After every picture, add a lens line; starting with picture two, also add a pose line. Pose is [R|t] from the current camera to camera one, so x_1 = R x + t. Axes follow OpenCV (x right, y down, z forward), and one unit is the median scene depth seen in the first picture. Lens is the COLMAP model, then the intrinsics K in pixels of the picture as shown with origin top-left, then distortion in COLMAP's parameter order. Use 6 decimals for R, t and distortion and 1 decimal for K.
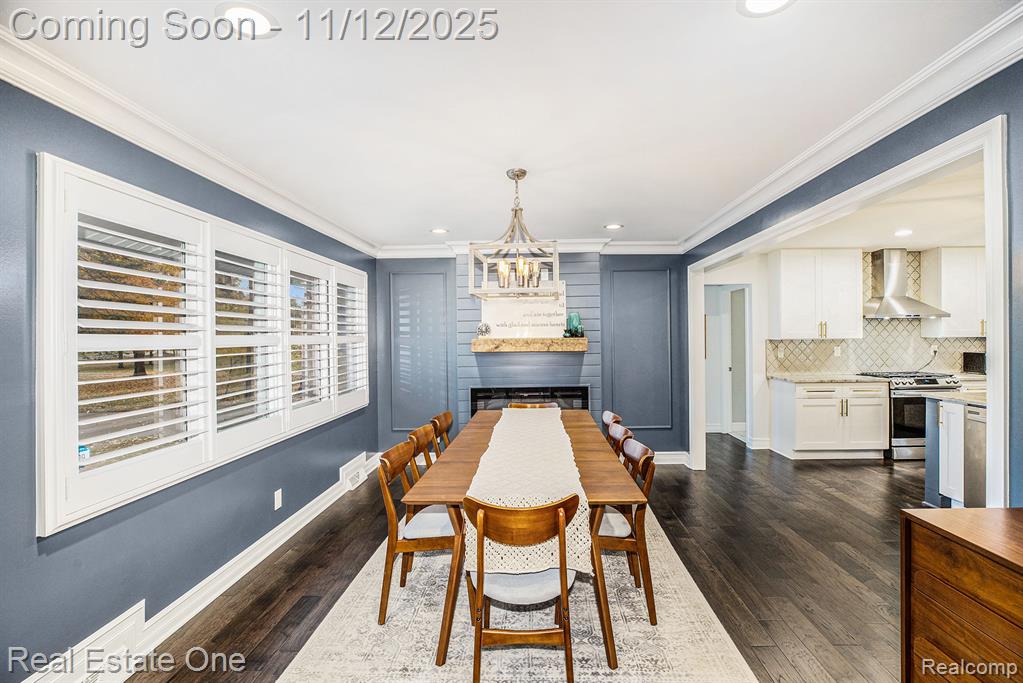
lens RADIAL K [[469.9, 0, 510.1], [0, 469.9, 338.0], [0, 0, 1]] dist [-0.022670, 0.000580]
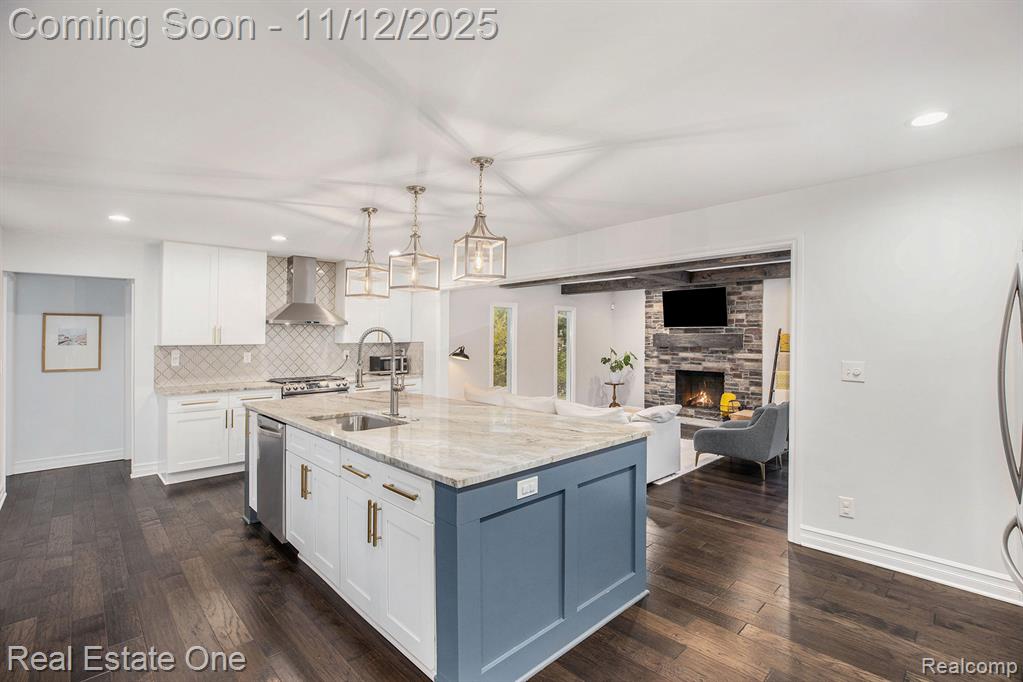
lens RADIAL K [[469.9, 0, 510.1], [0, 469.9, 337.5], [0, 0, 1]] dist [-0.022670, 0.000580]
pose [[0.700062, 0.008707, 0.714029, 0.418746], [-0.003752, 0.999957, -0.008514, -0.006423], [-0.714072, 0.003281, 0.700064, -0.049942]]
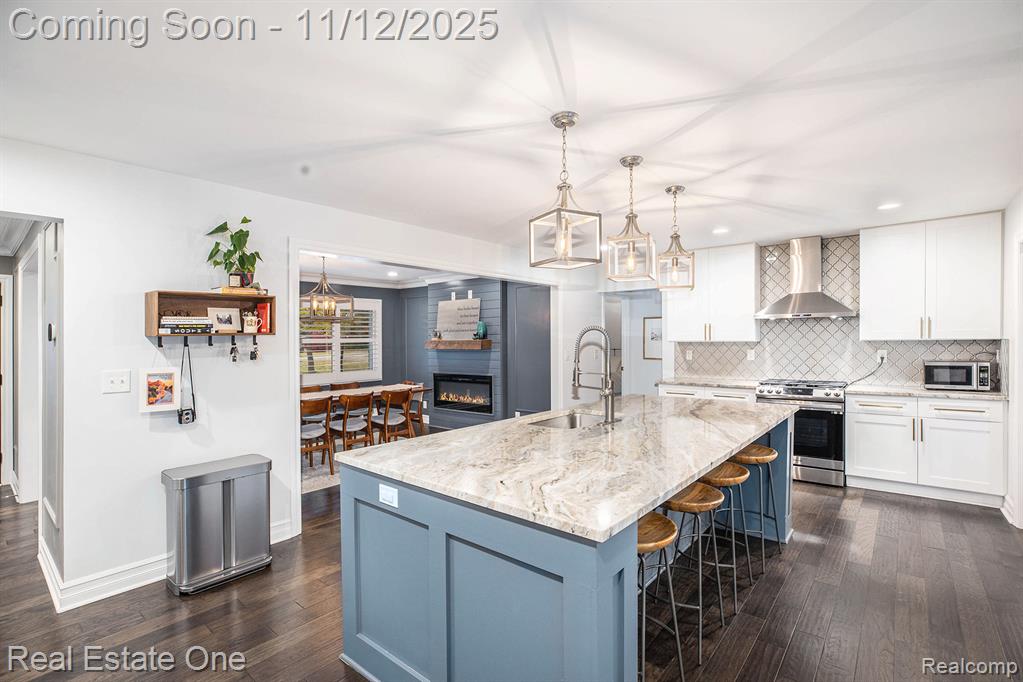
lens RADIAL K [[469.9, 0, 510.1], [0, 469.9, 337.5], [0, 0, 1]] dist [-0.022670, 0.000580]
pose [[0.789975, 0.001264, -0.613138, 0.938170], [0.002962, 0.999978, 0.005878, -0.013214], [0.613132, -0.006460, 0.789954, -0.027918]]
